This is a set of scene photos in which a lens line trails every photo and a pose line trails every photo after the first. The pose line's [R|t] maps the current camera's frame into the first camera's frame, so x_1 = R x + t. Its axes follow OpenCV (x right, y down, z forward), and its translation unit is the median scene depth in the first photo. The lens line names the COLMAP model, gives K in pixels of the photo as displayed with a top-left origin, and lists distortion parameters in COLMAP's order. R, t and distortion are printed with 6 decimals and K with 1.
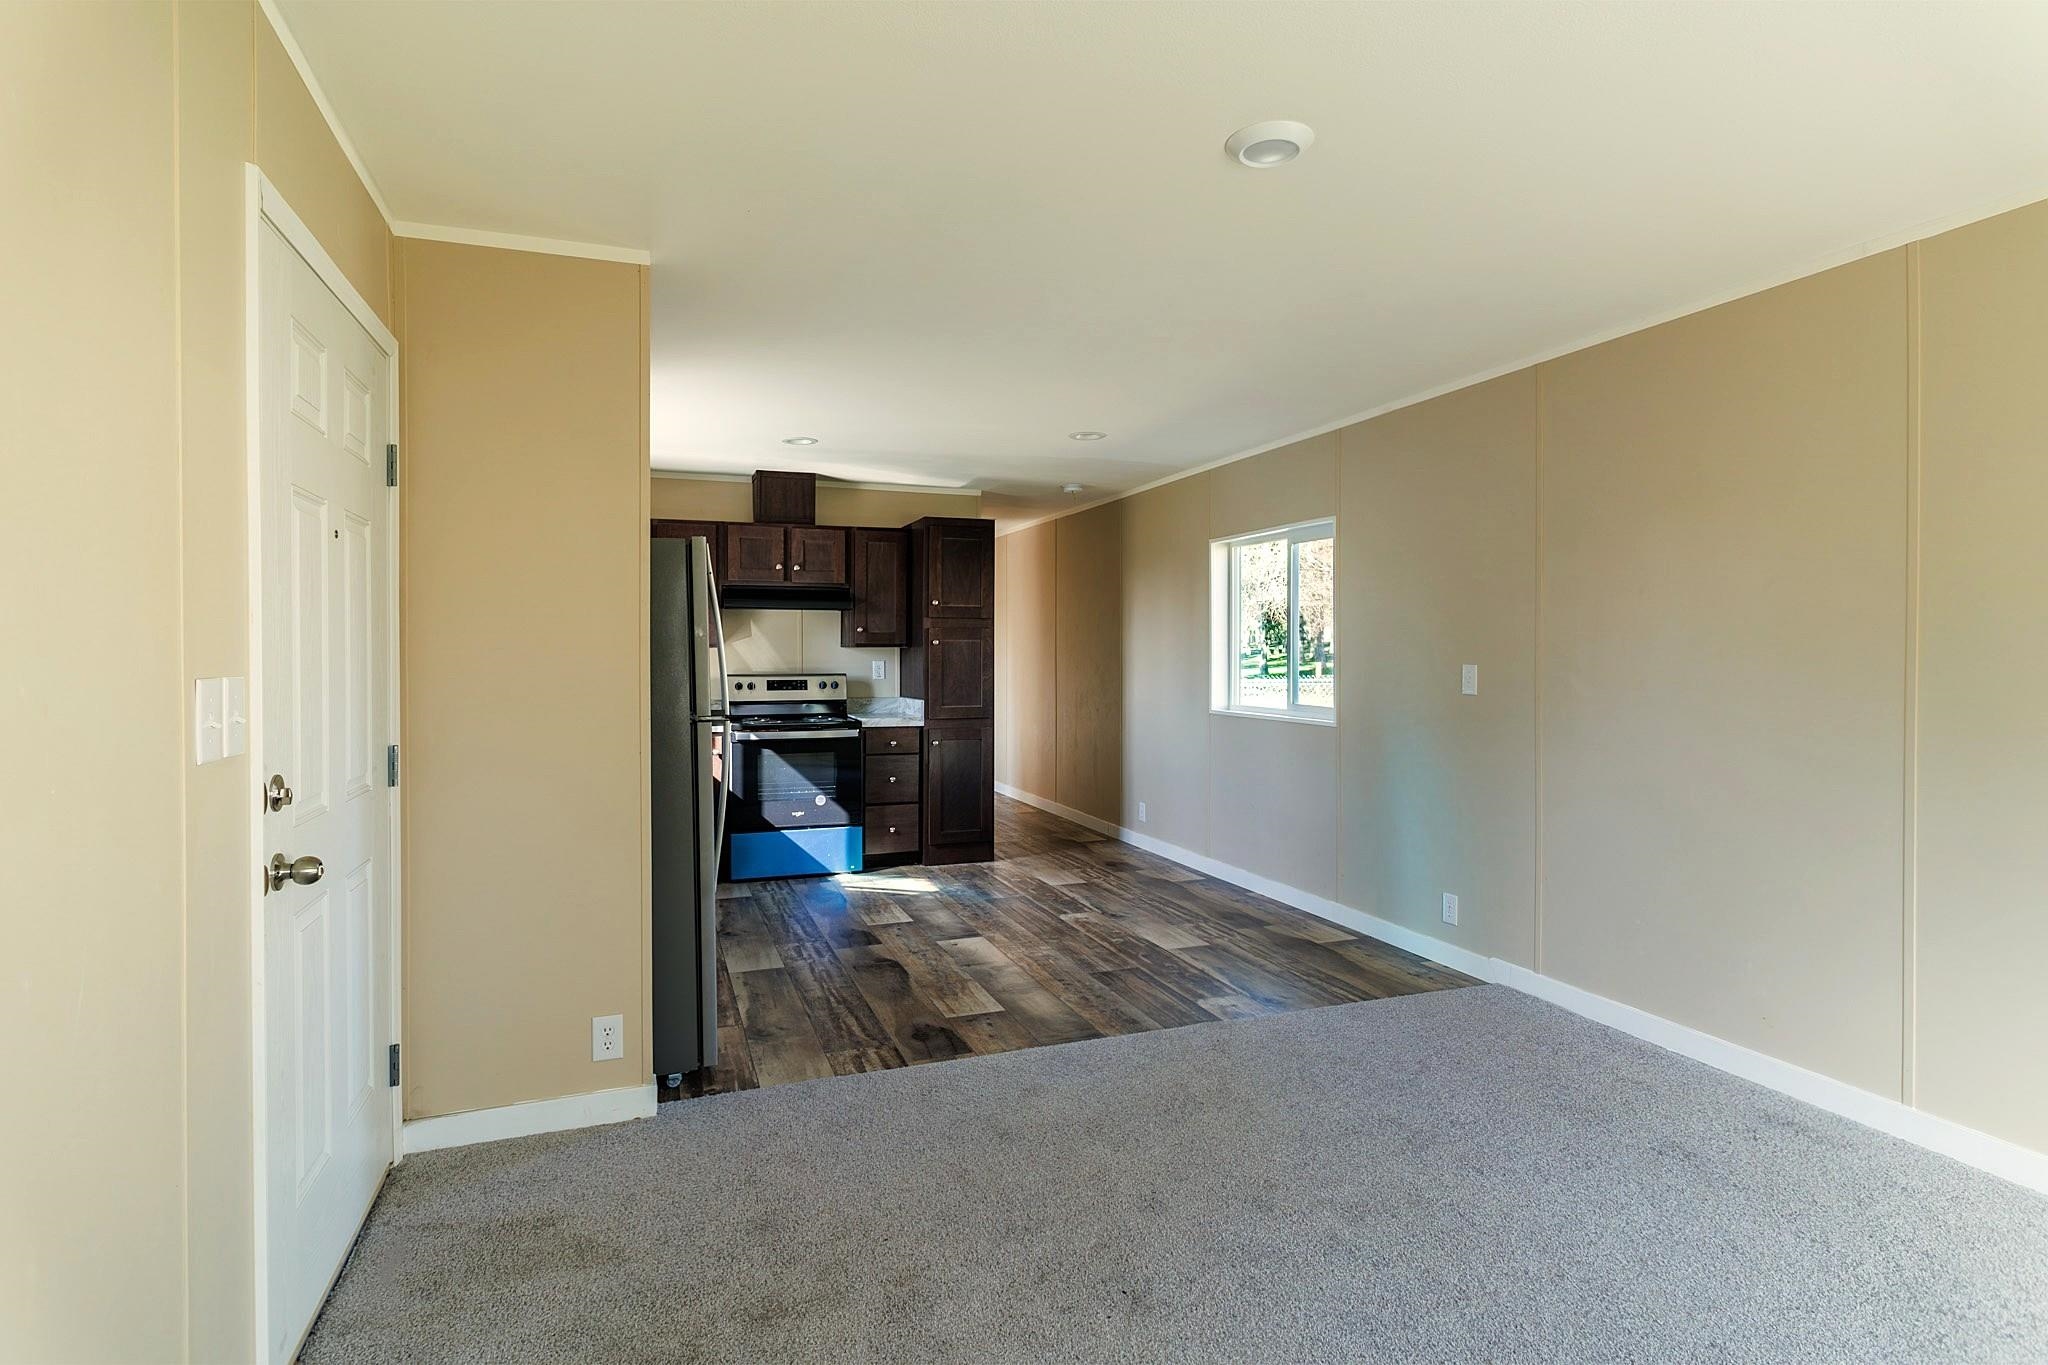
lens RADIAL K [[1037.8, 0, 1028.1], [0, 1037.8, 662.0], [0, 0, 1]] dist [-0.000839, -0.001748]
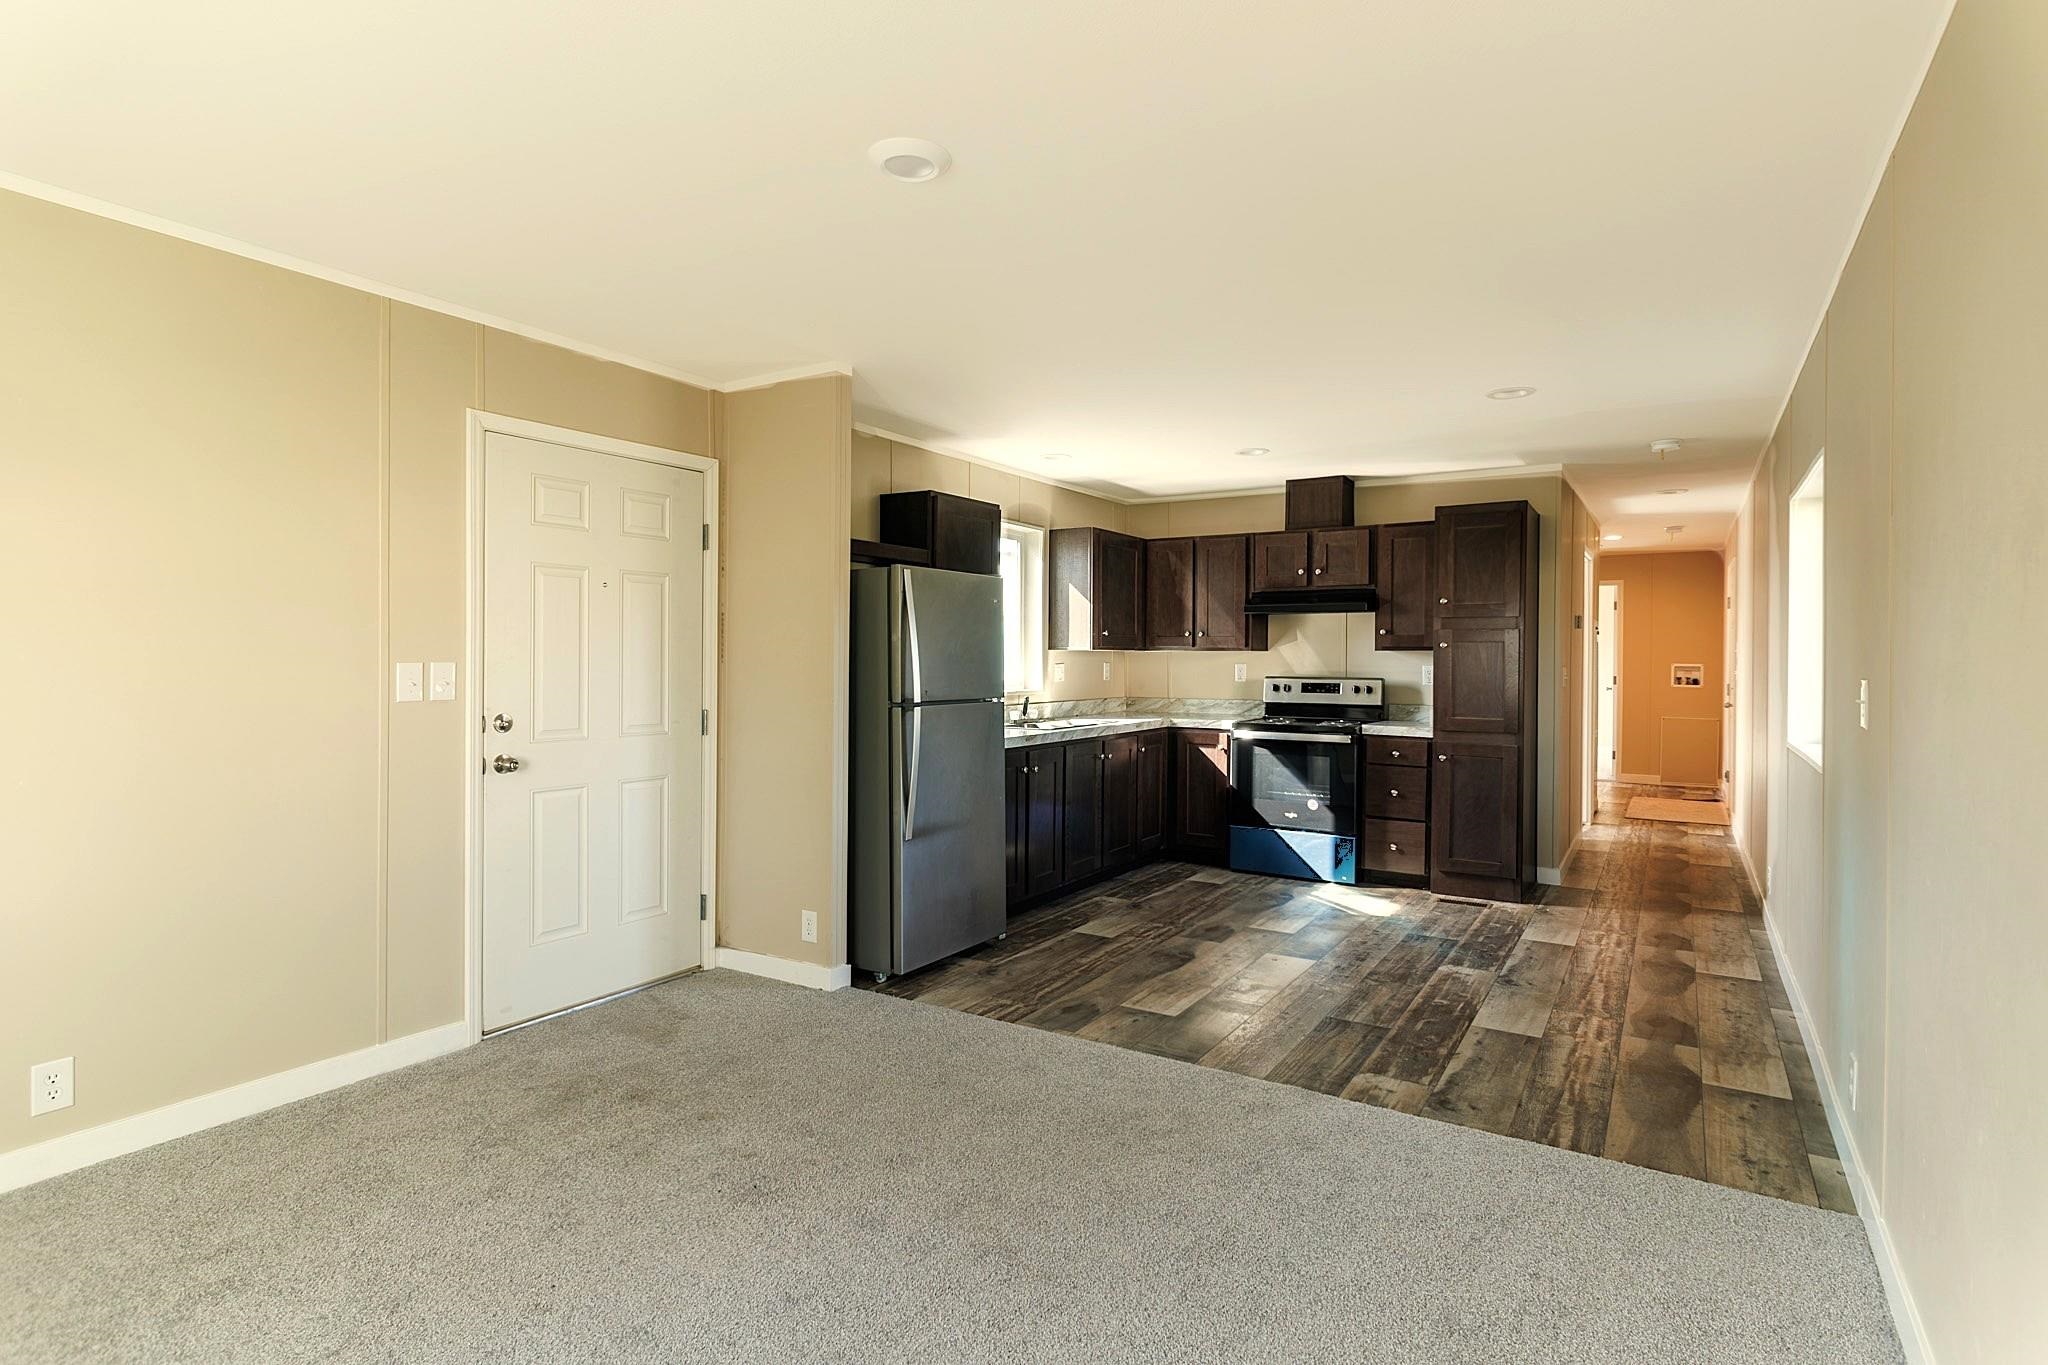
lens RADIAL K [[1037.8, 0, 1028.1], [0, 1037.8, 662.0], [0, 0, 1]] dist [-0.000839, -0.001748]
pose [[0.609477, 0.008561, -0.792758, 0.564853], [-0.011993, 0.999927, 0.001578, -0.002208], [0.792713, 0.008546, 0.609535, 0.235610]]
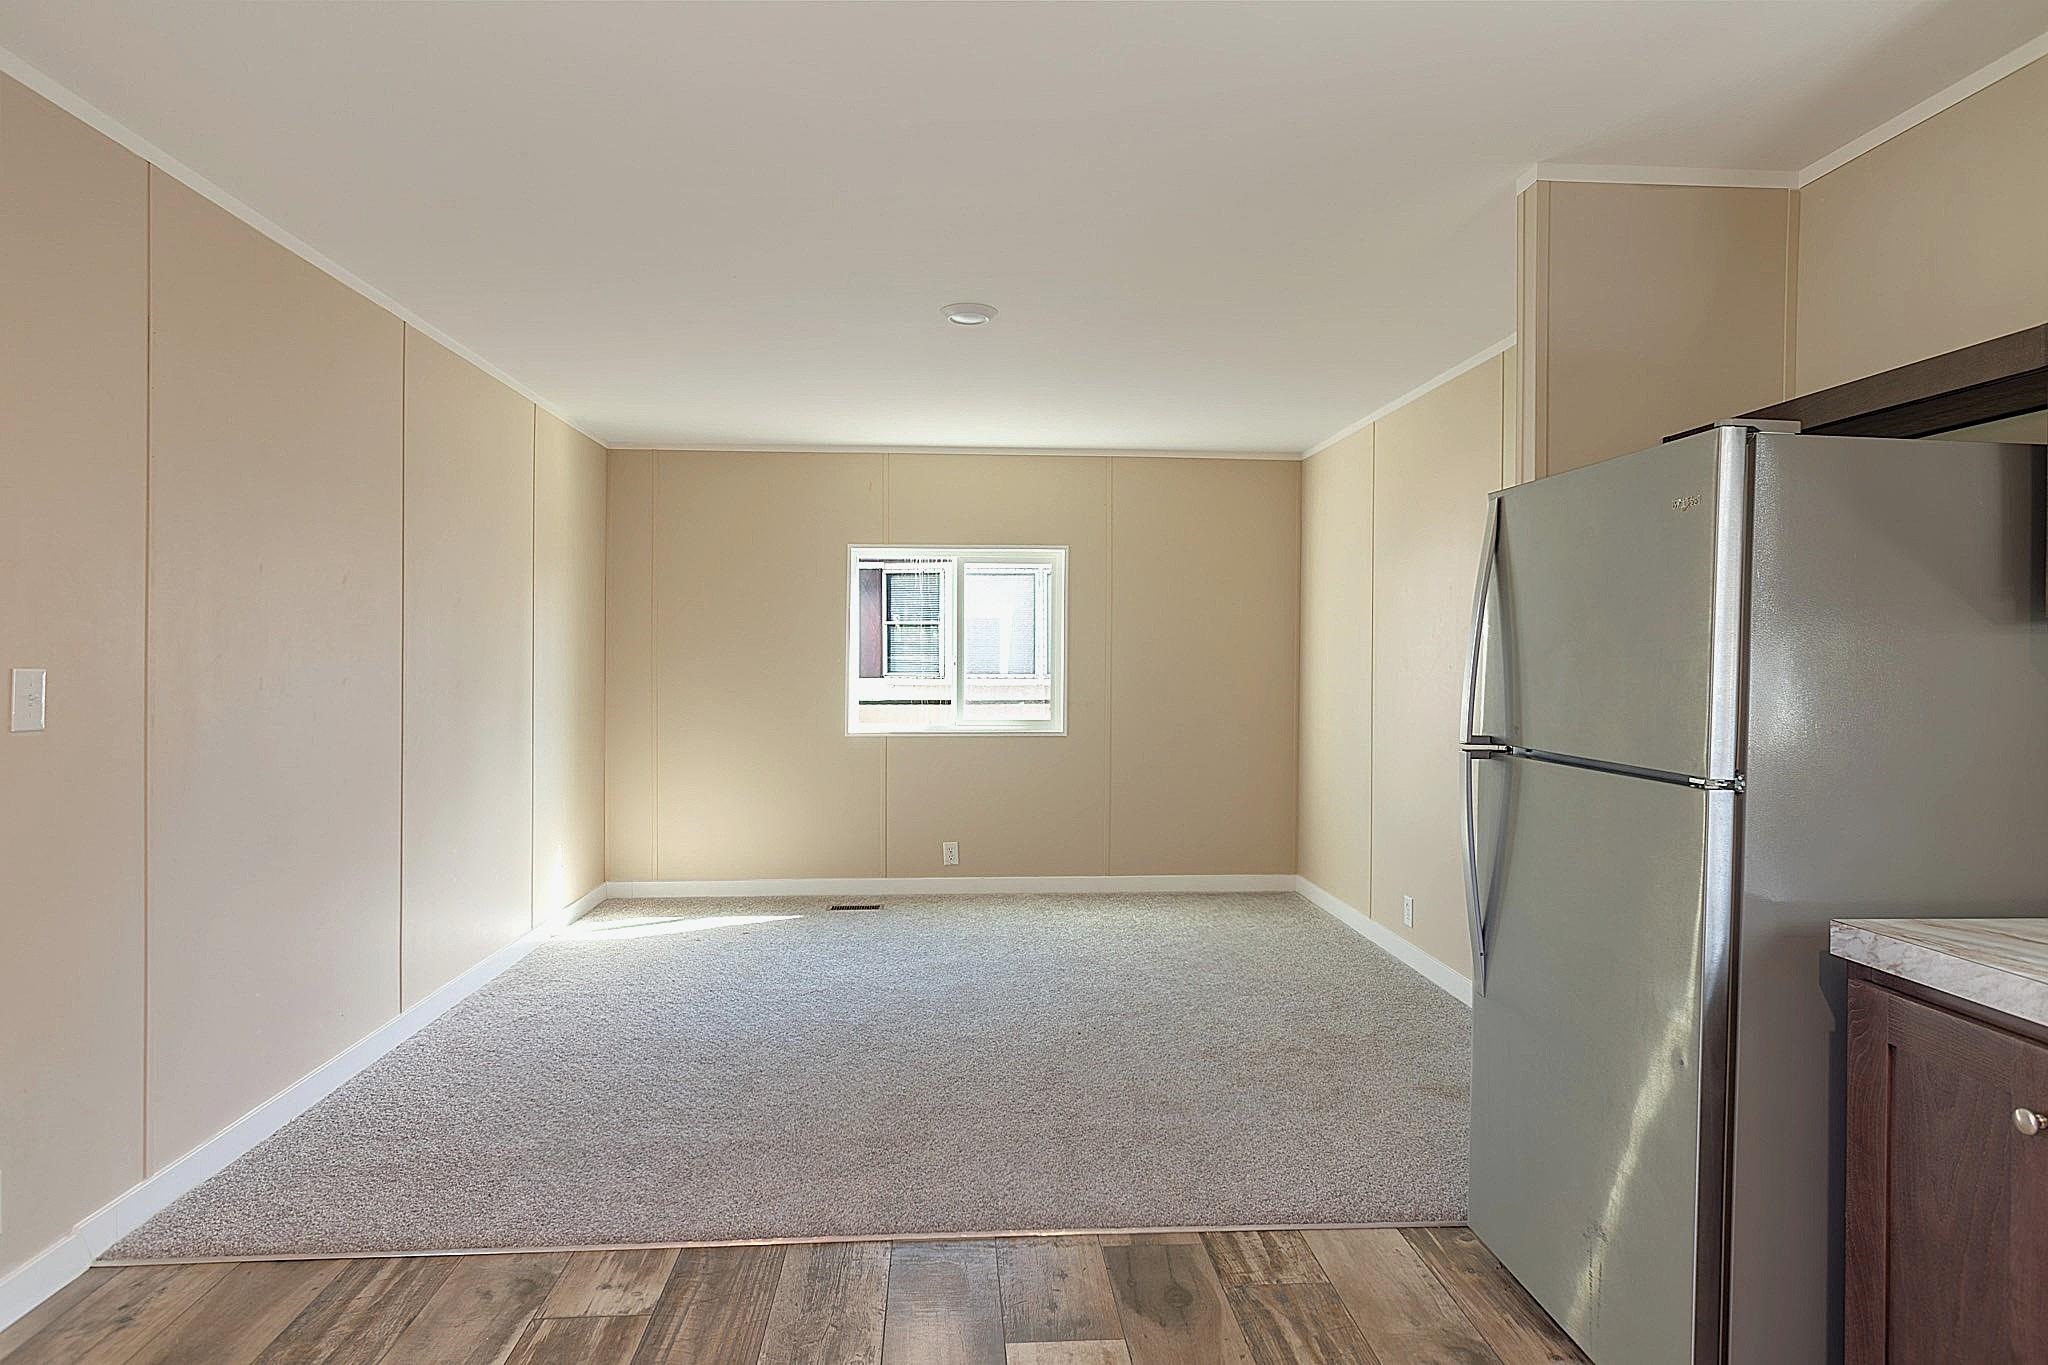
lens RADIAL K [[1146.7, 0, 1026.0], [0, 1146.7, 664.0], [0, 0, 1]] dist [0.004929, -0.000362]
pose [[-0.958738, -0.007550, 0.284190, -0.159762], [-0.004657, 0.999930, 0.010856, -0.007074], [-0.284252, 0.009084, -0.958707, 1.289966]]
